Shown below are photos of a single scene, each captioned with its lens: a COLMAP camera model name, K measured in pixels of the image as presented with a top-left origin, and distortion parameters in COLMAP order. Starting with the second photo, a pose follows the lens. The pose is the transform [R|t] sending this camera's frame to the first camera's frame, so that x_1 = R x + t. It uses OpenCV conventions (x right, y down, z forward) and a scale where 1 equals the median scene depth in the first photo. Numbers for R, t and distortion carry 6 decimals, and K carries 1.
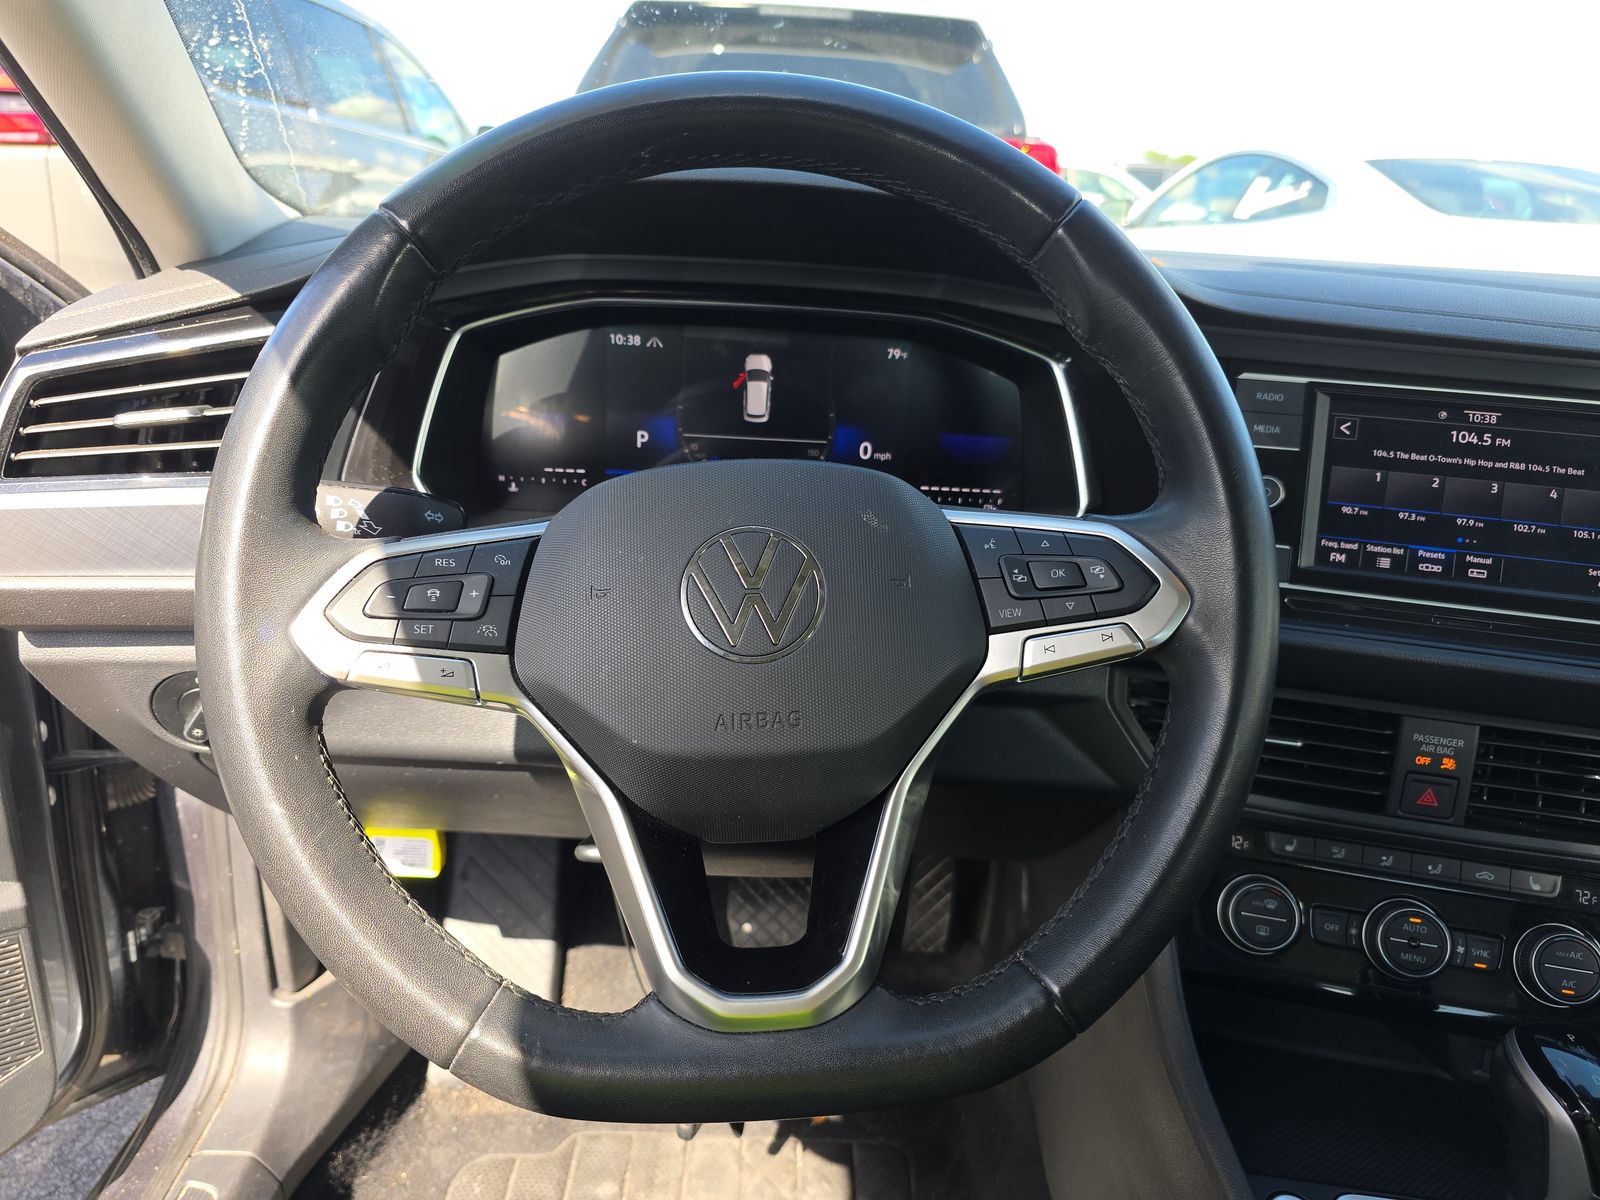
lens RADIAL K [[987.0, 0, 800.1], [0, 987.0, 517.7], [0, 0, 1]] dist [-0.010853, -0.004711]
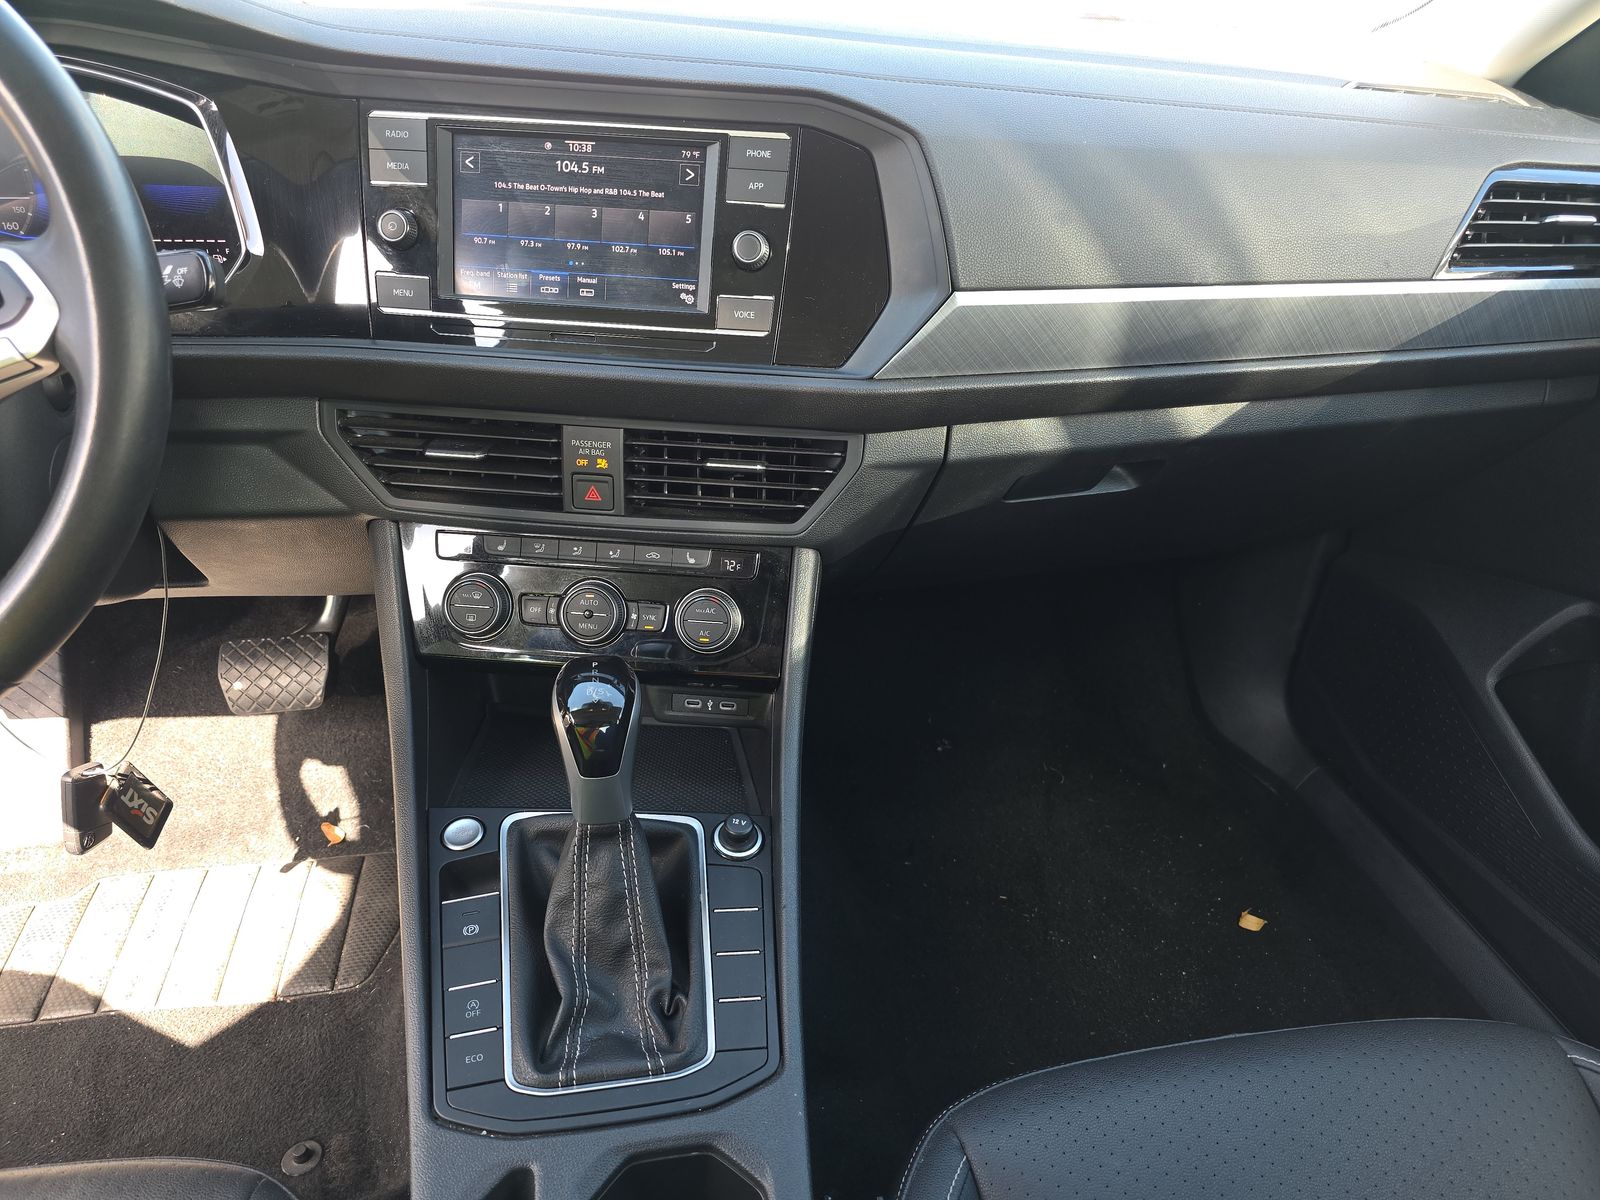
lens RADIAL K [[987.0, 0, 800.1], [0, 987.0, 517.7], [0, 0, 1]] dist [-0.010853, -0.004711]
pose [[0.984512, -0.082270, 0.154813, 0.706766], [0.049160, 0.977177, 0.206660, 0.084321], [-0.168282, -0.195848, 0.966087, -0.179281]]
